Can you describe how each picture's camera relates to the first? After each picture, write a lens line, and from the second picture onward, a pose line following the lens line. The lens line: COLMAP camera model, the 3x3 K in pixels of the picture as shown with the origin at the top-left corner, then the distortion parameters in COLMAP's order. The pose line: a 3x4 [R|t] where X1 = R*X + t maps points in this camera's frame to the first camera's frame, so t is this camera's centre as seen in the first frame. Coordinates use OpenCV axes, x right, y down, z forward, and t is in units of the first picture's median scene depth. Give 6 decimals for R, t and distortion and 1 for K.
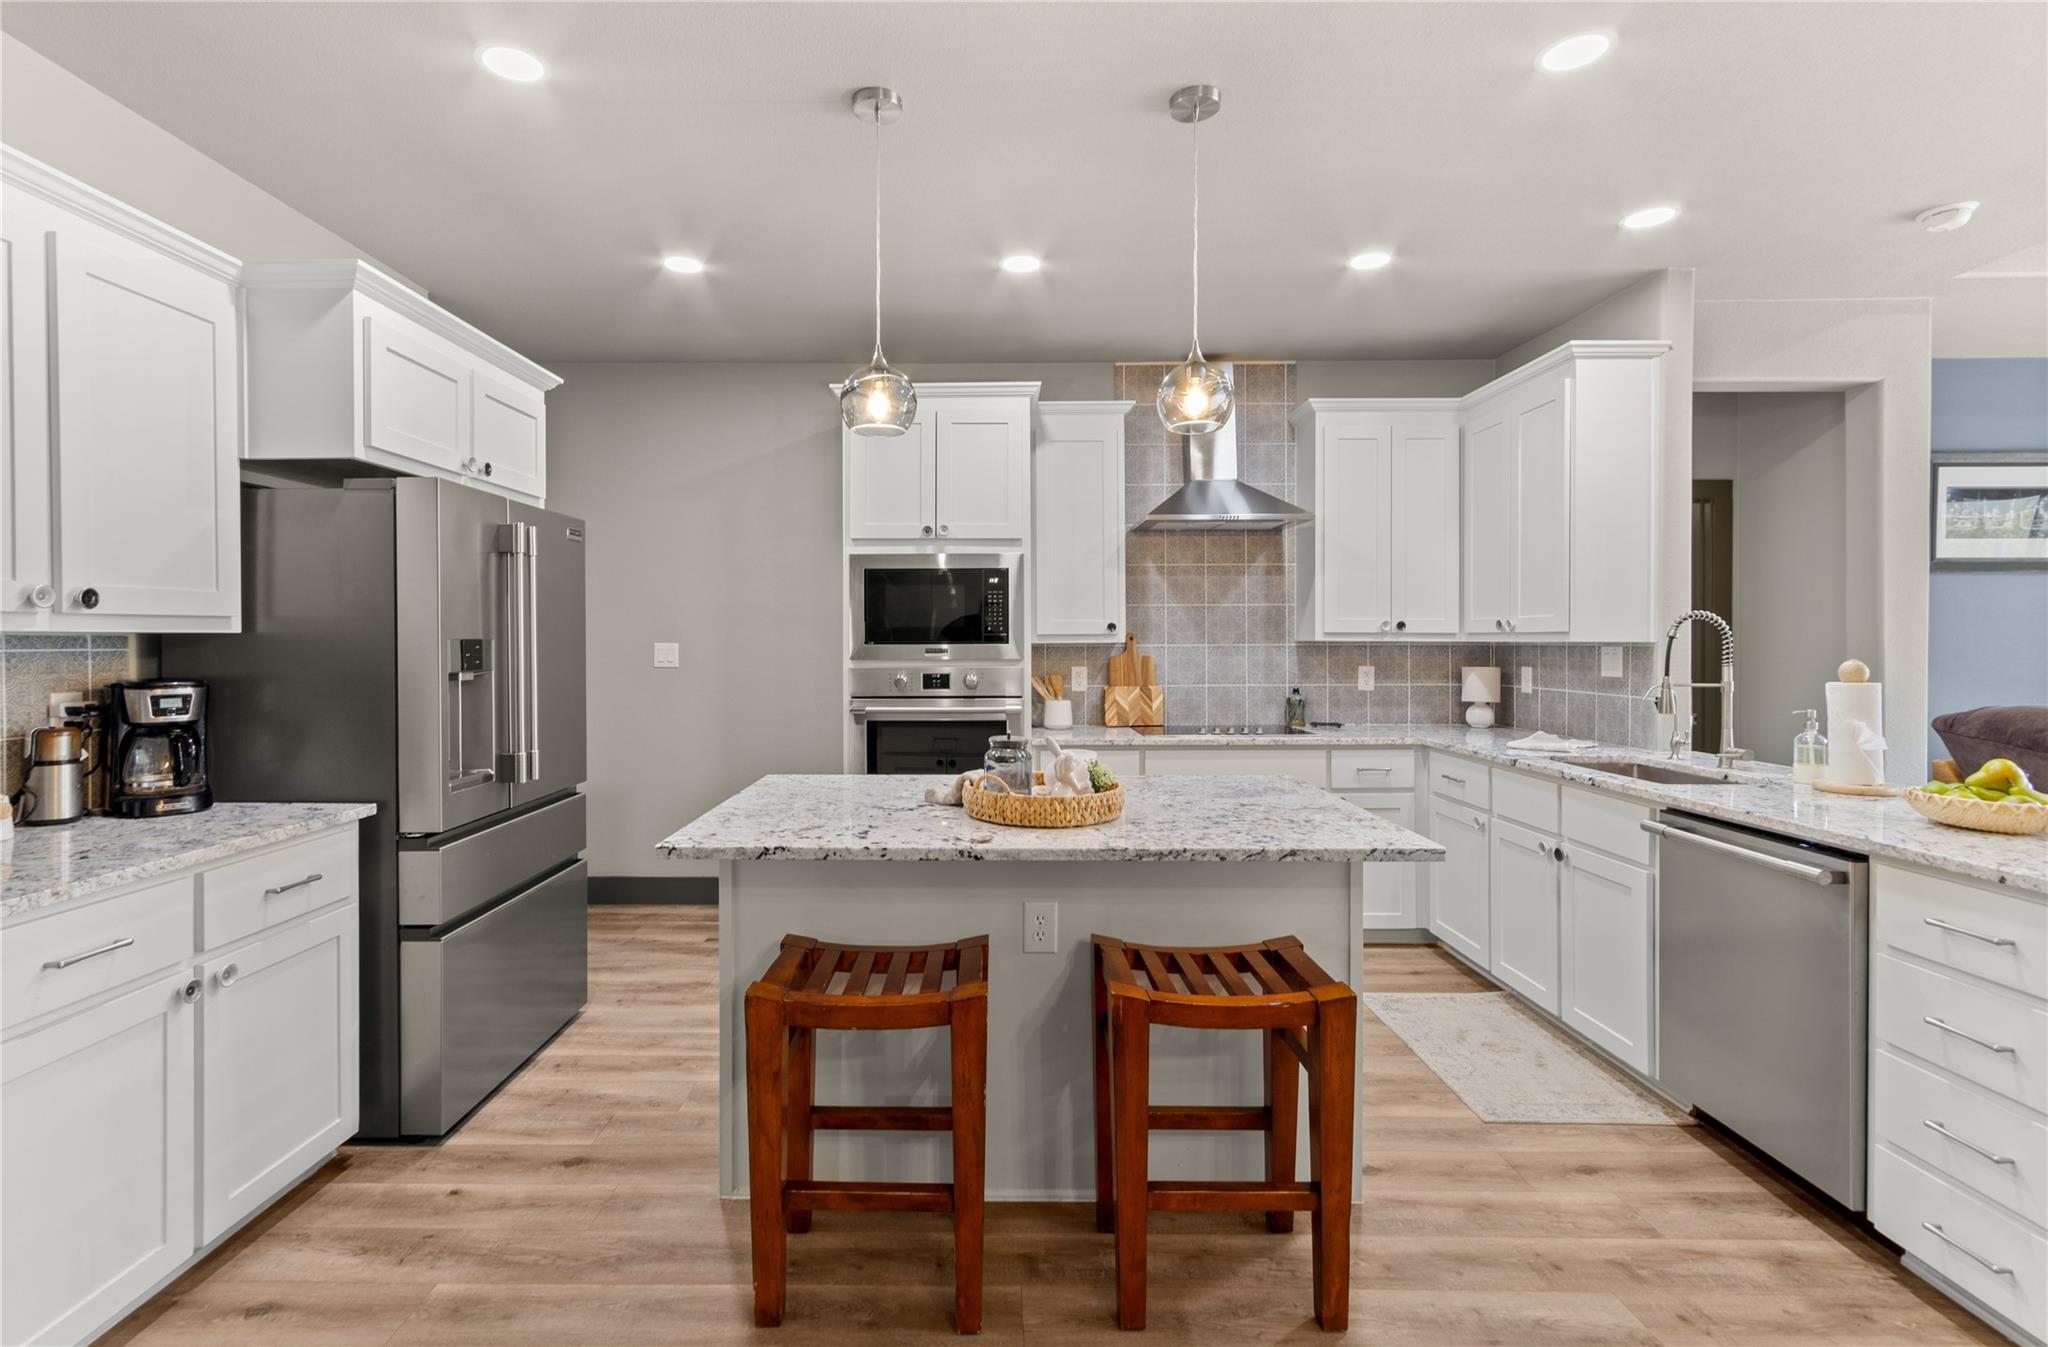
lens RADIAL K [[928.5, 0, 997.3], [0, 928.5, 632.3], [0, 0, 1]] dist [0.000947, -0.000026]
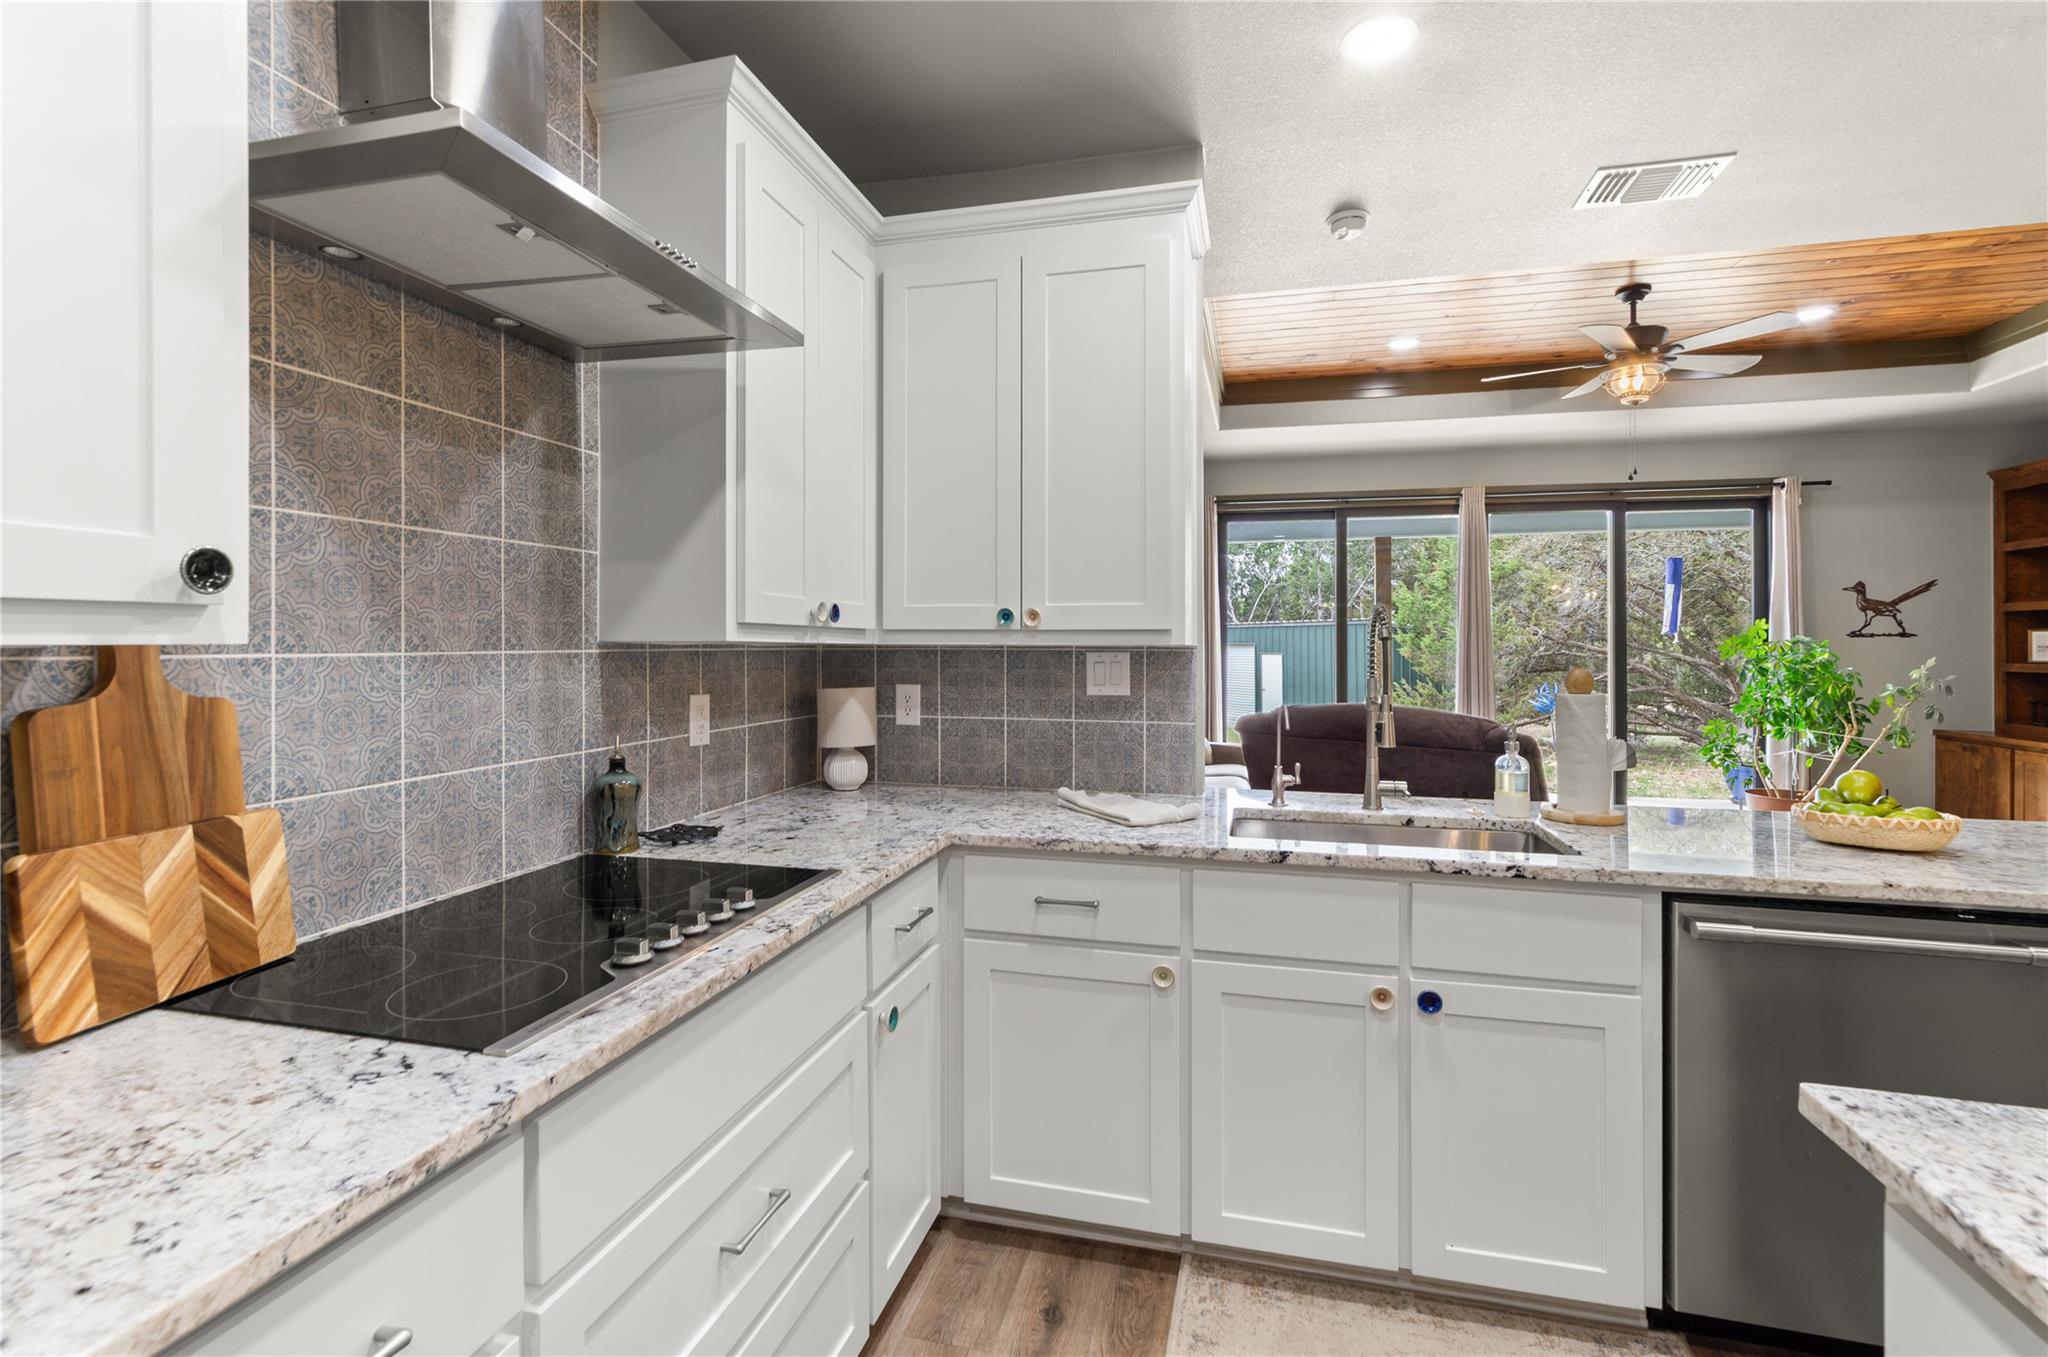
lens RADIAL K [[931.5, 0, 1025.8], [0, 931.5, 637.8], [0, 0, 1]] dist [-0.000748, -0.000173]
pose [[0.252145, 0.009440, 0.967643, -0.029388], [-0.012223, 0.999904, -0.006570, 0.008186], [-0.967612, -0.010171, 0.252237, 0.745797]]
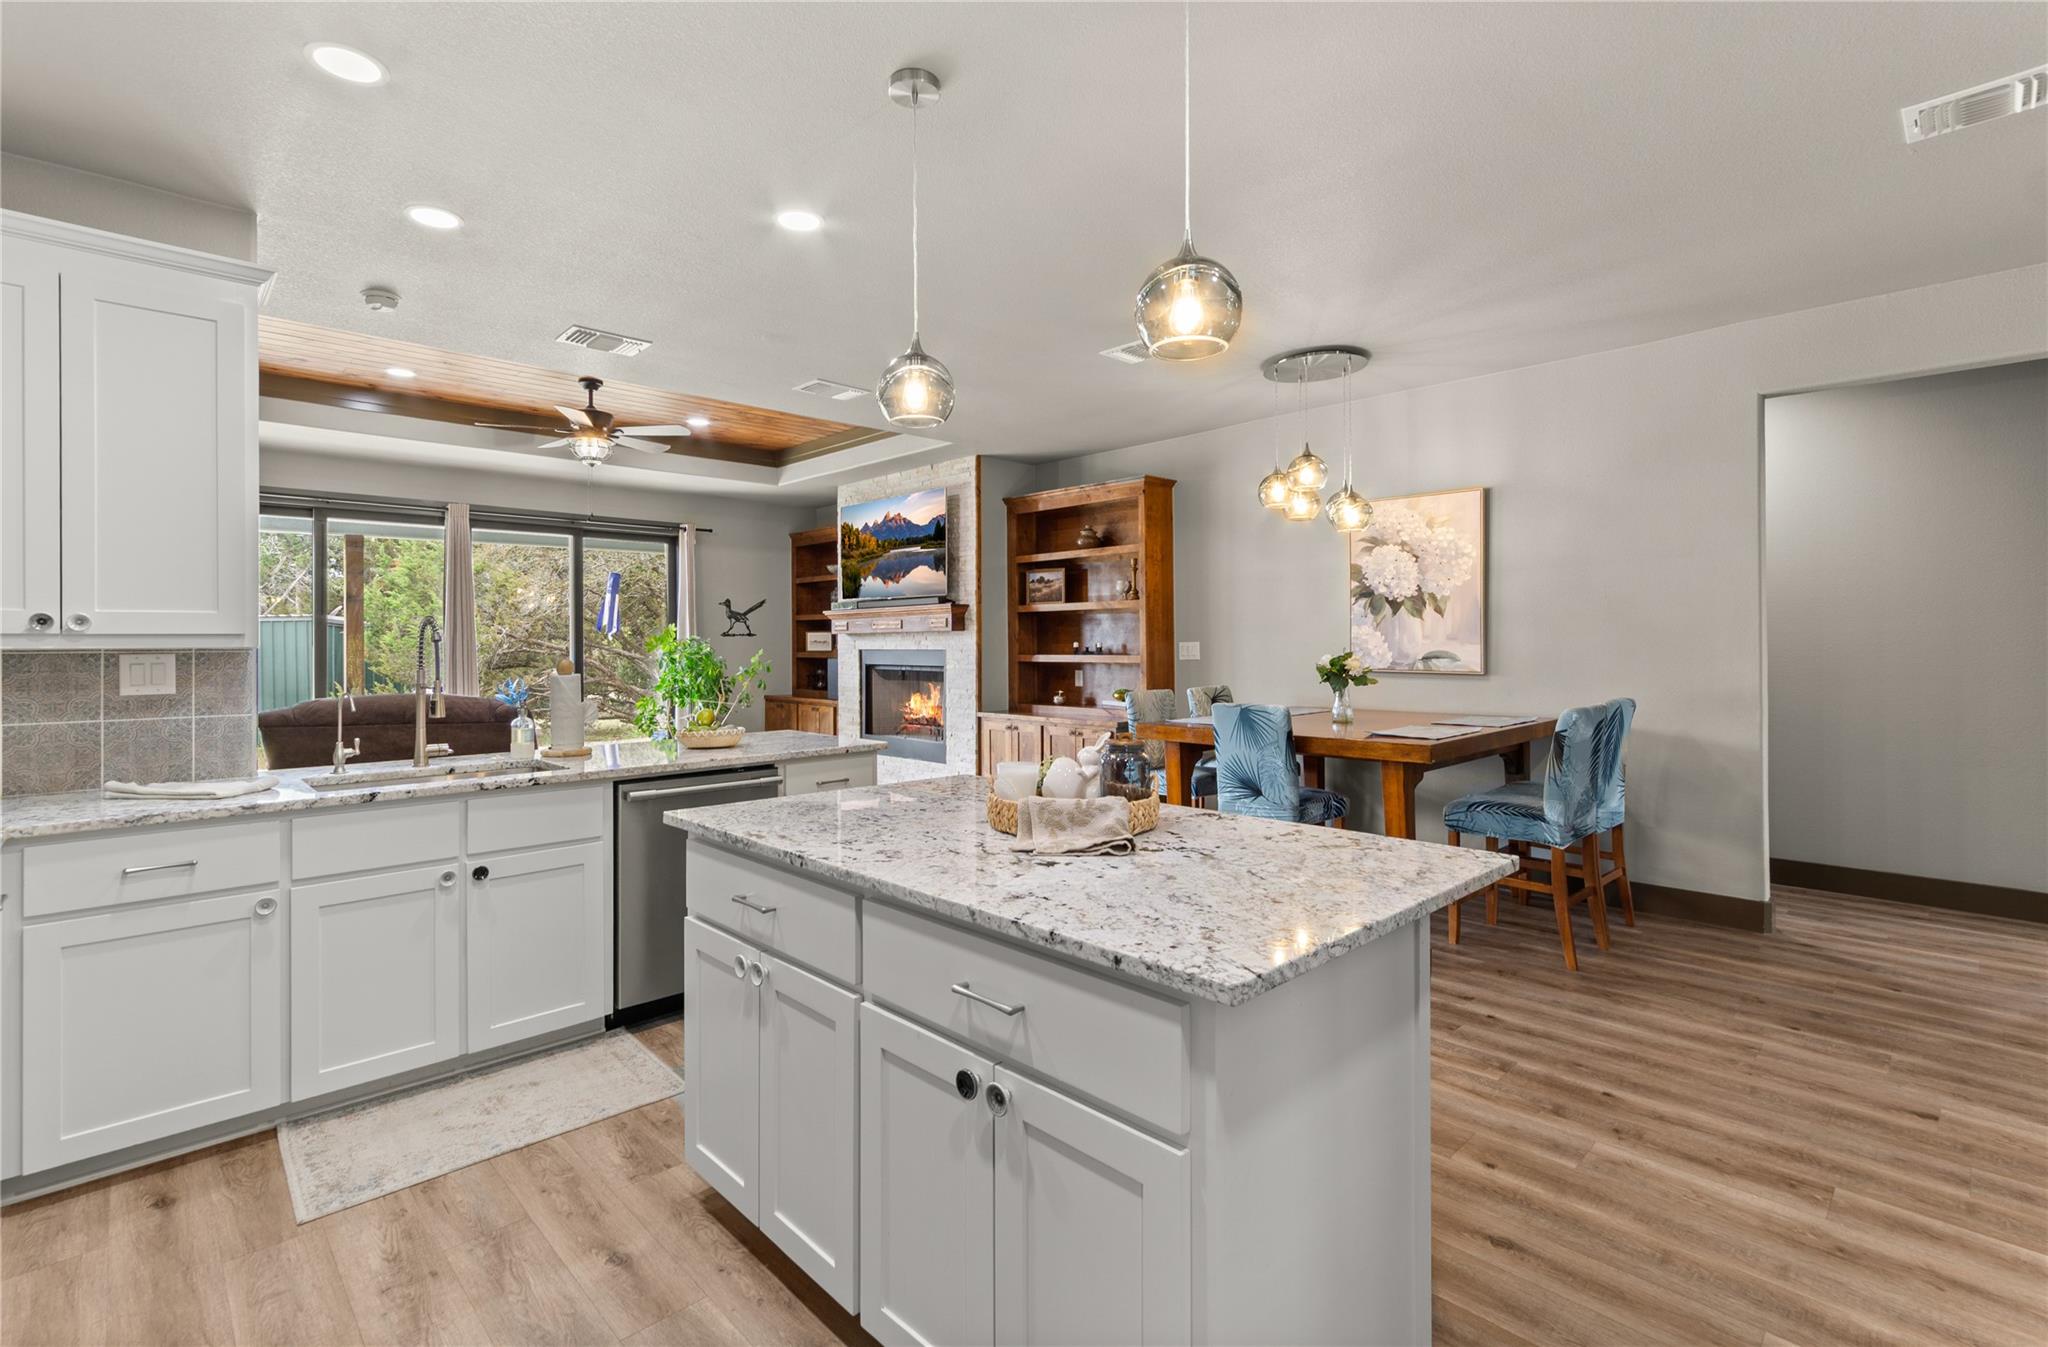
lens RADIAL K [[928.5, 0, 997.3], [0, 928.5, 632.3], [0, 0, 1]] dist [0.000947, -0.000026]
pose [[-0.676612, 0.012211, 0.736239, -0.297230], [0.000055, 0.999863, -0.016533, 0.008378], [-0.736340, -0.011146, -0.676520, 0.847095]]
